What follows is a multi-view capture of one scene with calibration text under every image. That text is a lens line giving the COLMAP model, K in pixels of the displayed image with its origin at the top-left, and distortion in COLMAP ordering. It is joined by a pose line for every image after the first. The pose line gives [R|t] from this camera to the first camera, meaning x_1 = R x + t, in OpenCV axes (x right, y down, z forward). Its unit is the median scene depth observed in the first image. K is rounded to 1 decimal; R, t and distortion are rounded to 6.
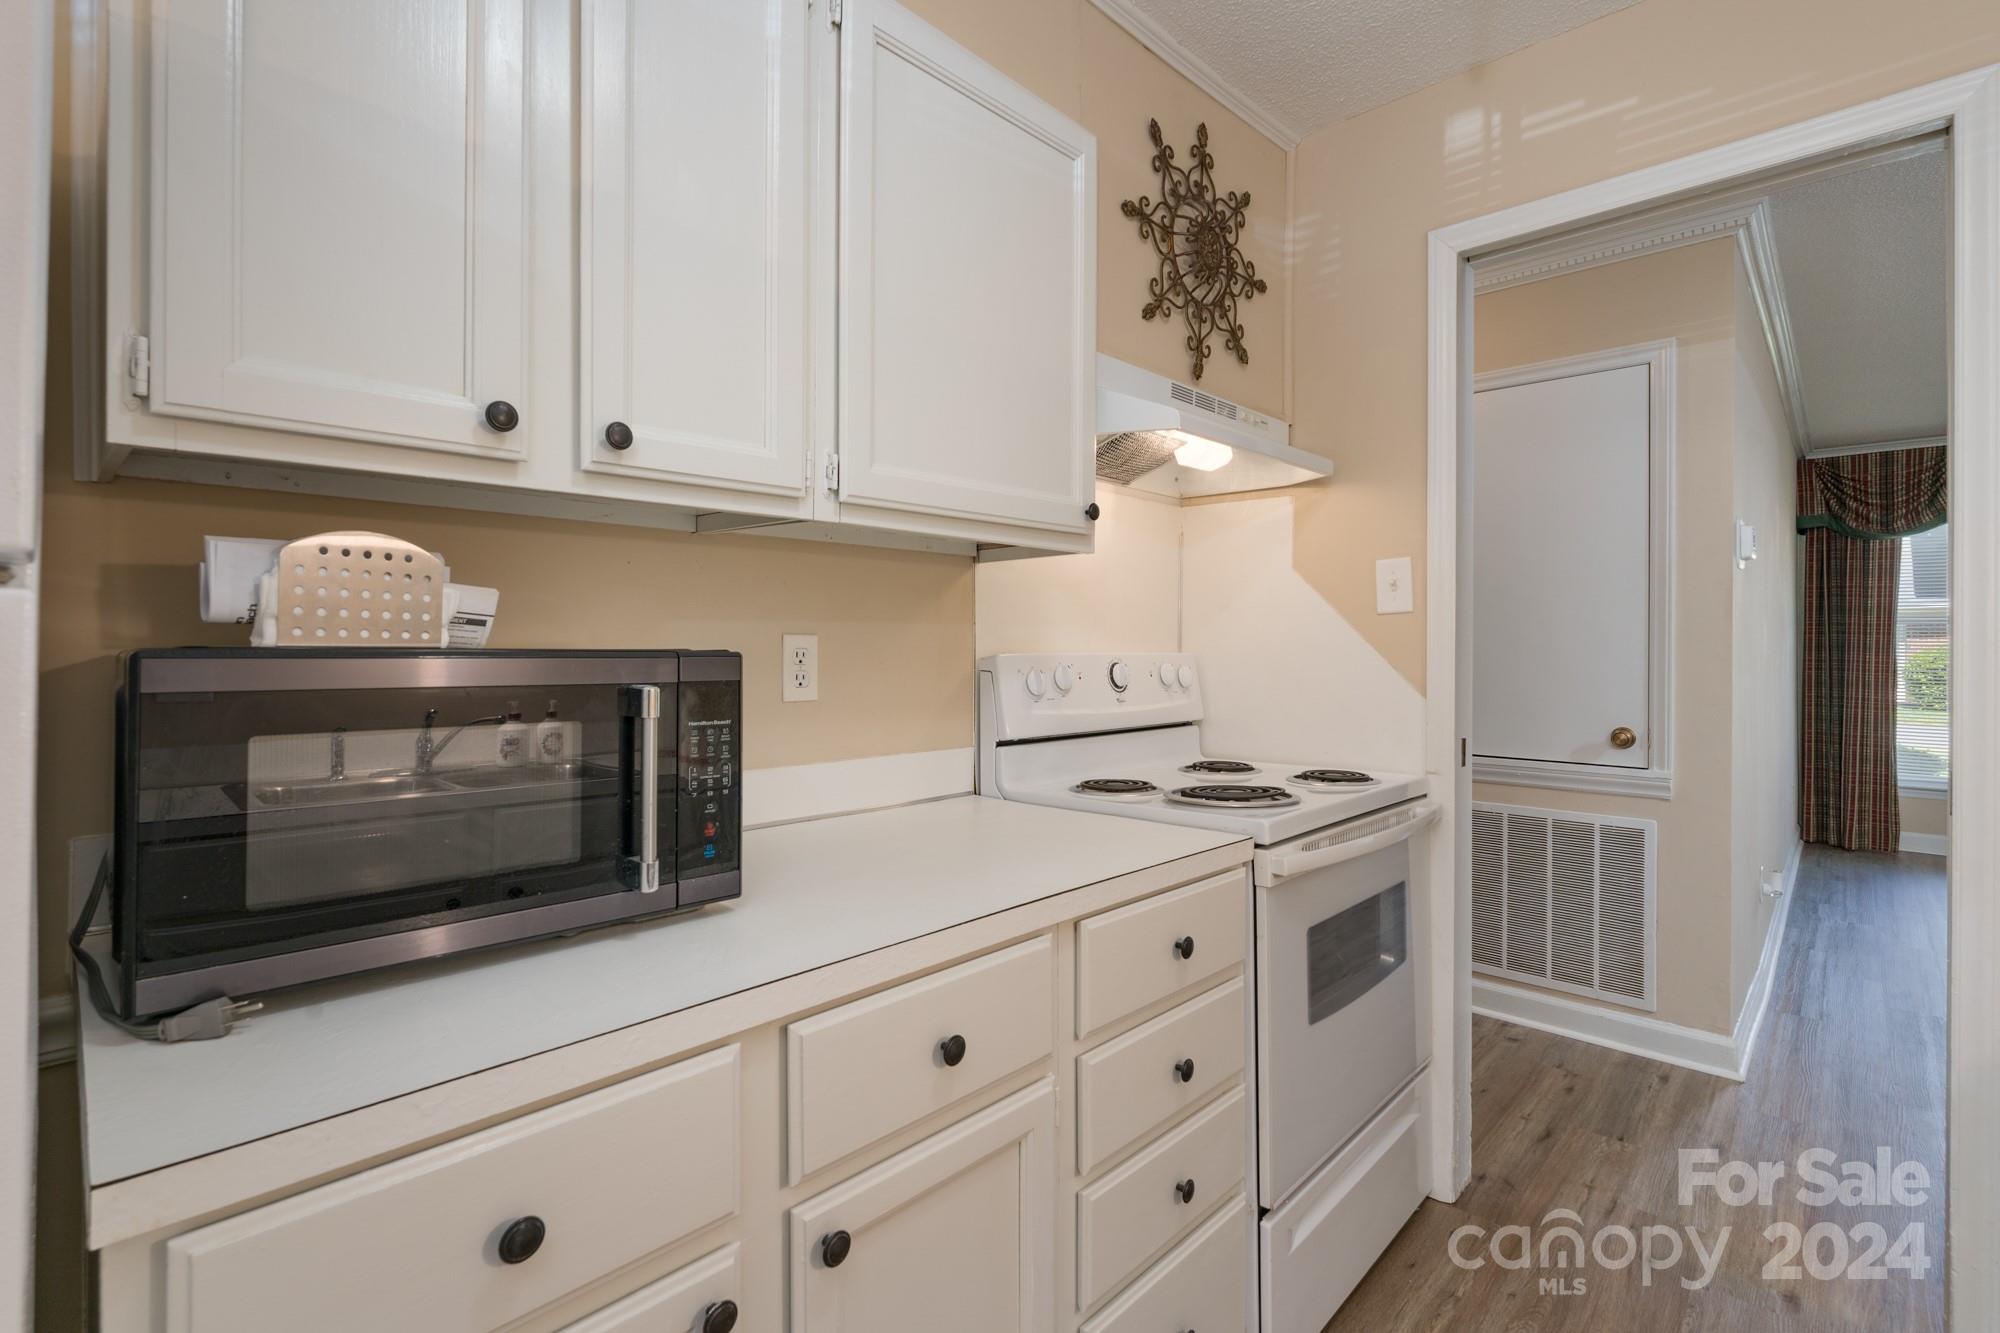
lens RADIAL K [[902.1, 0, 998.7], [0, 902.1, 655.2], [0, 0, 1]] dist [-0.007298, 0.000253]
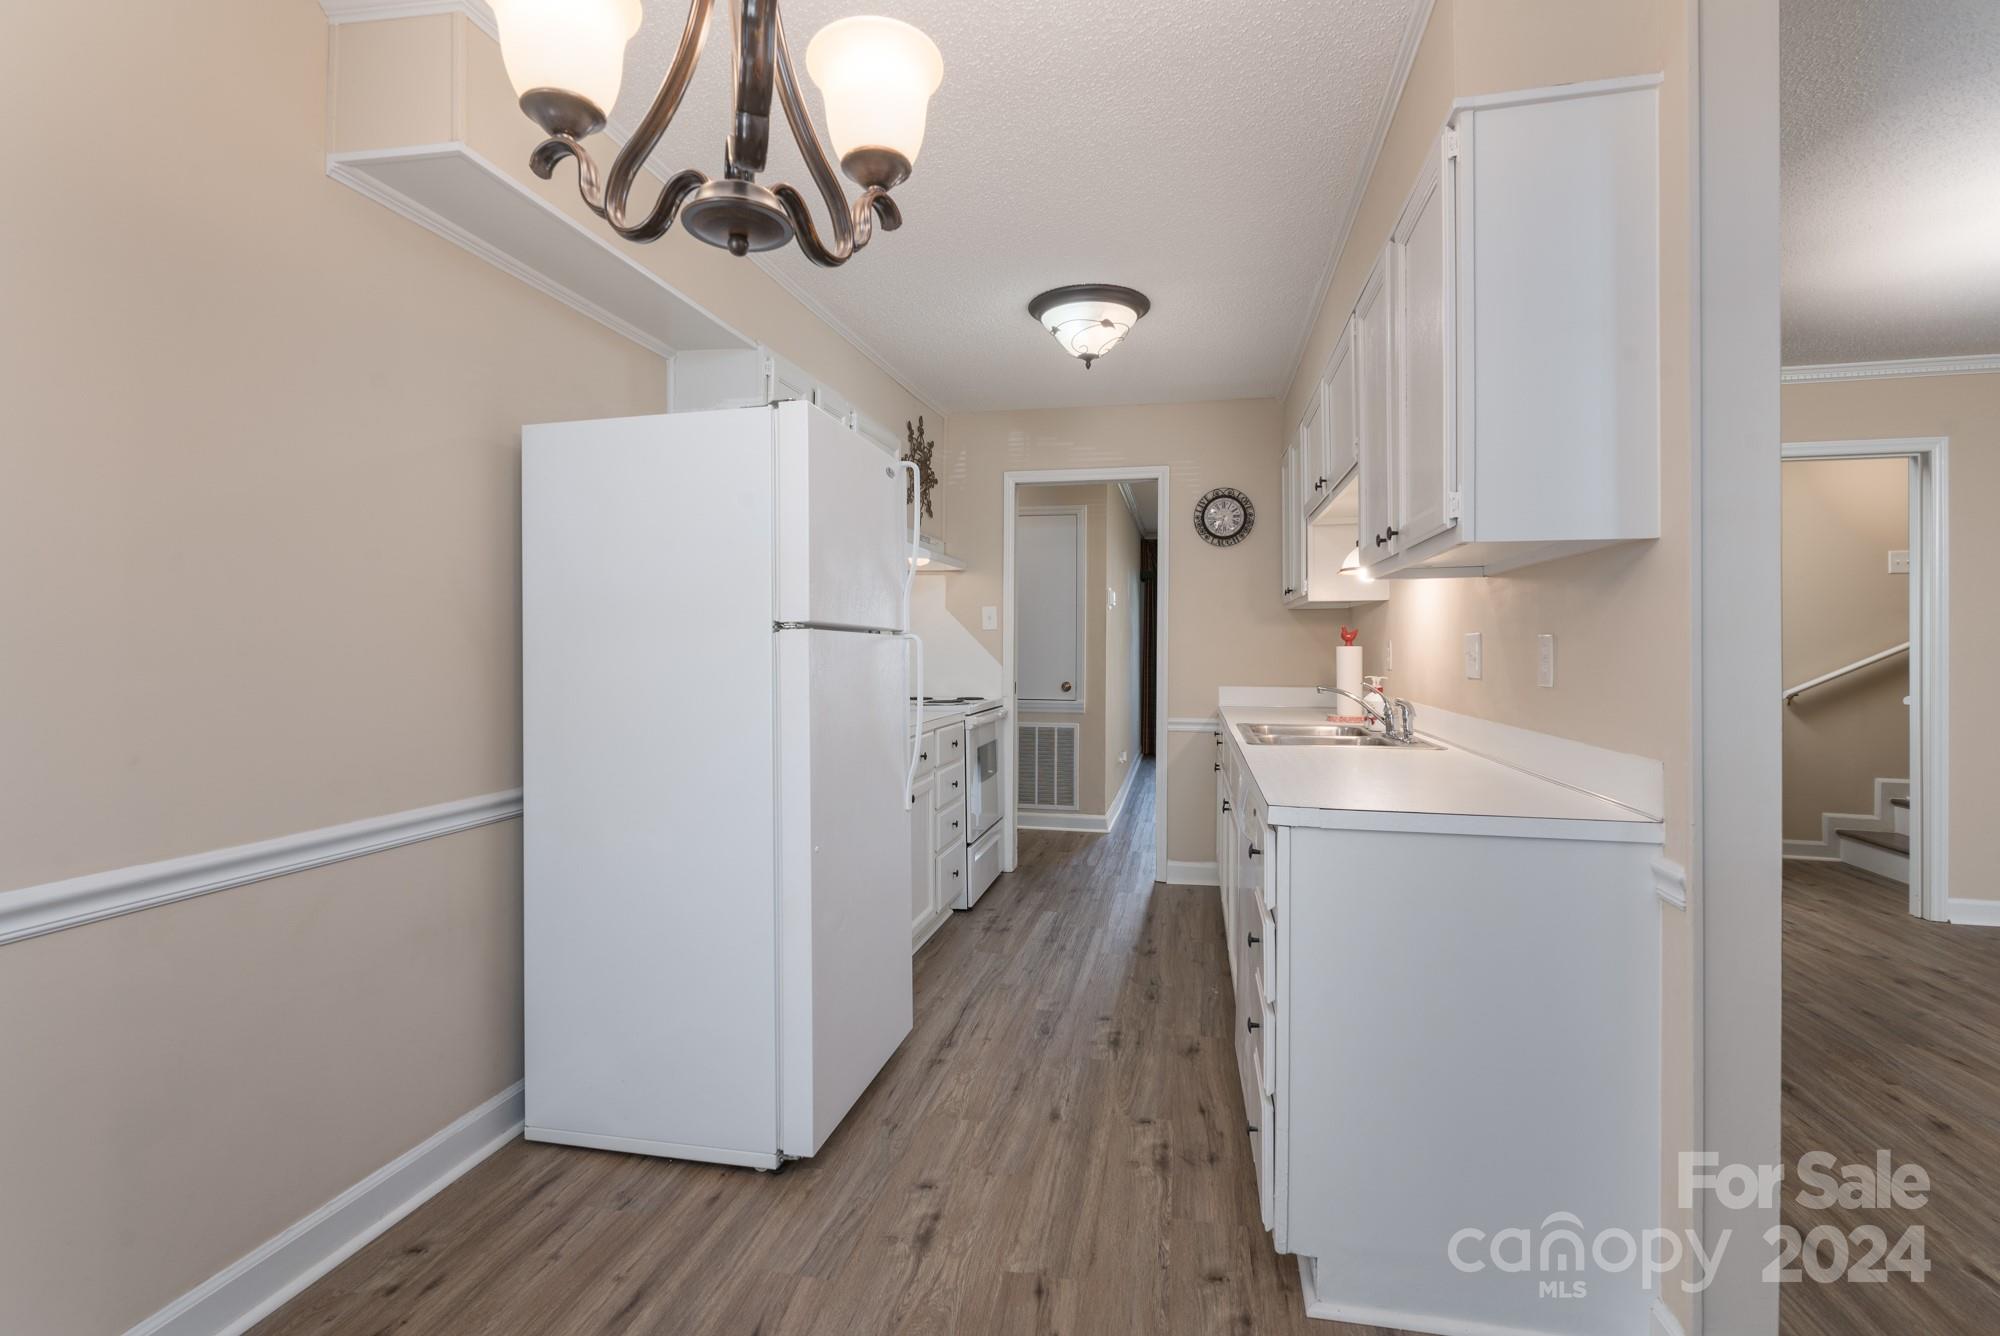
lens RADIAL K [[902.1, 0, 997.4], [0, 902.1, 658.1], [0, 0, 1]] dist [-0.007298, 0.000253]
pose [[0.854581, -0.002809, 0.519310, -0.750074], [-0.003883, 0.999923, 0.011798, -0.000579], [-0.519304, -0.012099, 0.854504, -1.002400]]
